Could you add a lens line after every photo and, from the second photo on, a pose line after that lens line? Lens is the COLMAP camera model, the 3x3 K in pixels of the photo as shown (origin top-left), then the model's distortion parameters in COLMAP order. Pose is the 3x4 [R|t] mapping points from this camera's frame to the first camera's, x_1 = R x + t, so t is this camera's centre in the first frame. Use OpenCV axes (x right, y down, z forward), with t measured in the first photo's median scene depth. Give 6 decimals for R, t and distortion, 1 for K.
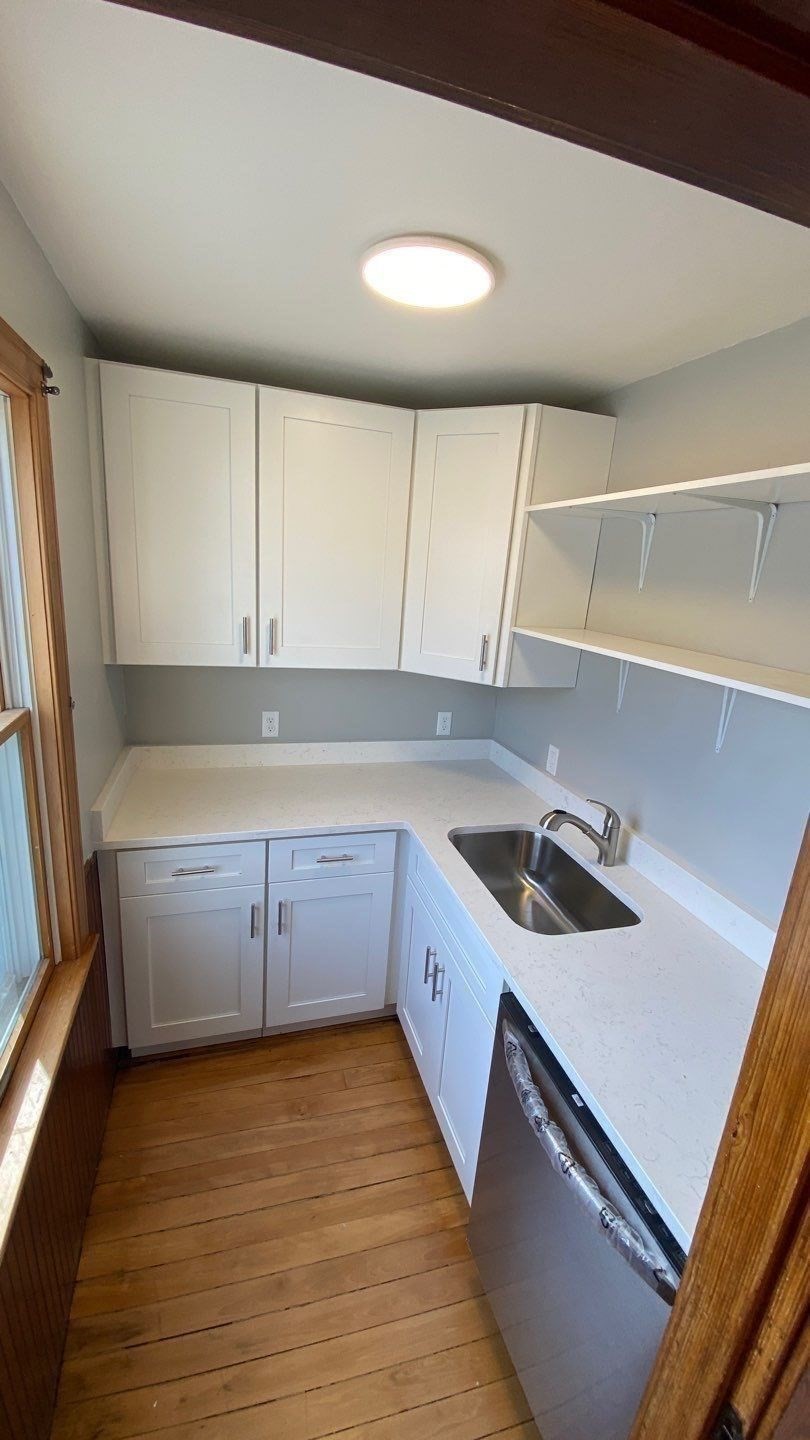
lens RADIAL K [[581.4, 0, 403.2], [0, 581.4, 717.7], [0, 0, 1]] dist [0.036924, -0.027655]
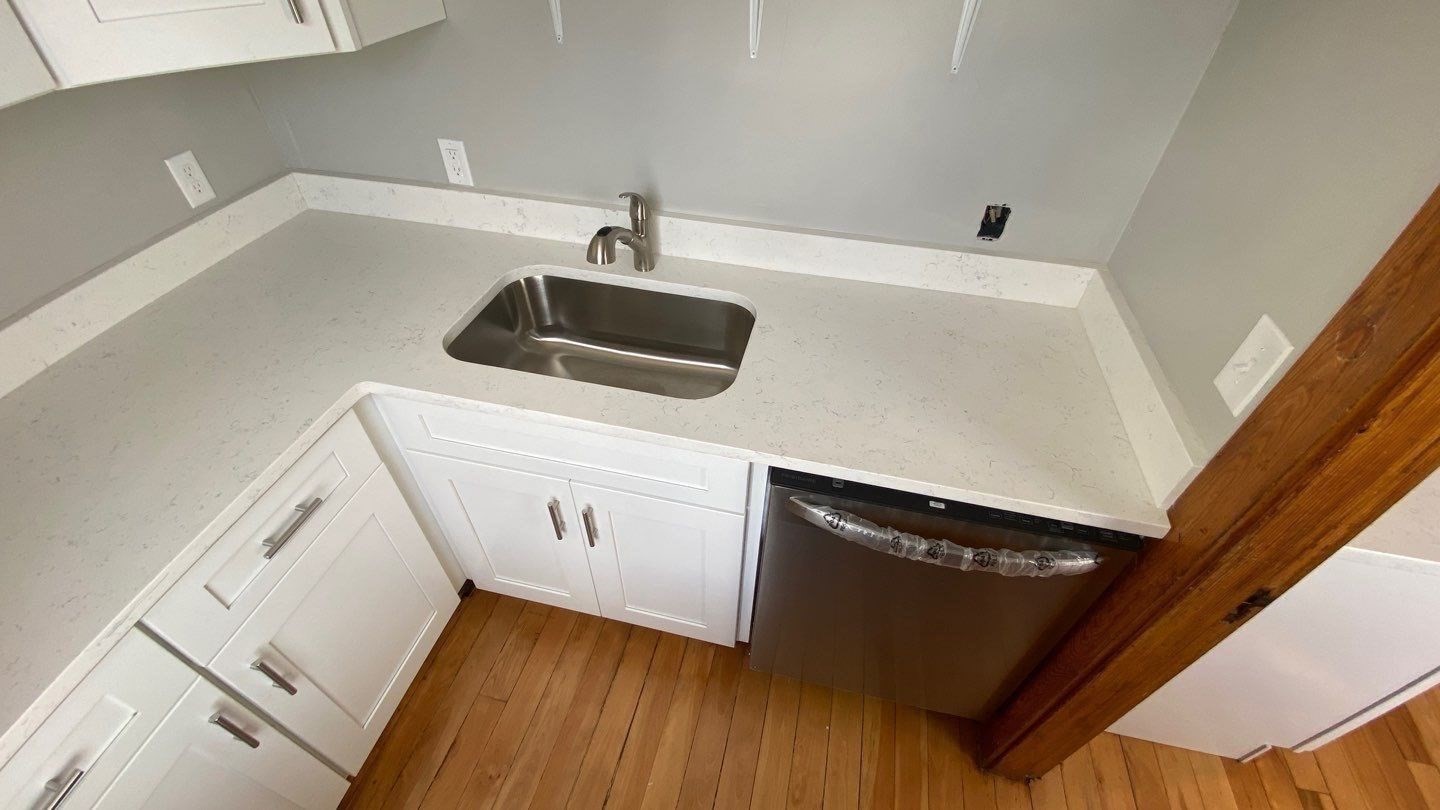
lens RADIAL K [[595.6, 0, 720.0], [0, 595.6, 405.0], [0, 0, 1]] dist [-0.000356, 0.000003]
pose [[0.495633, -0.638237, 0.589068, -0.175207], [0.241202, 0.752702, 0.612586, -0.066053], [-0.834367, -0.161534, 0.527008, 0.444002]]
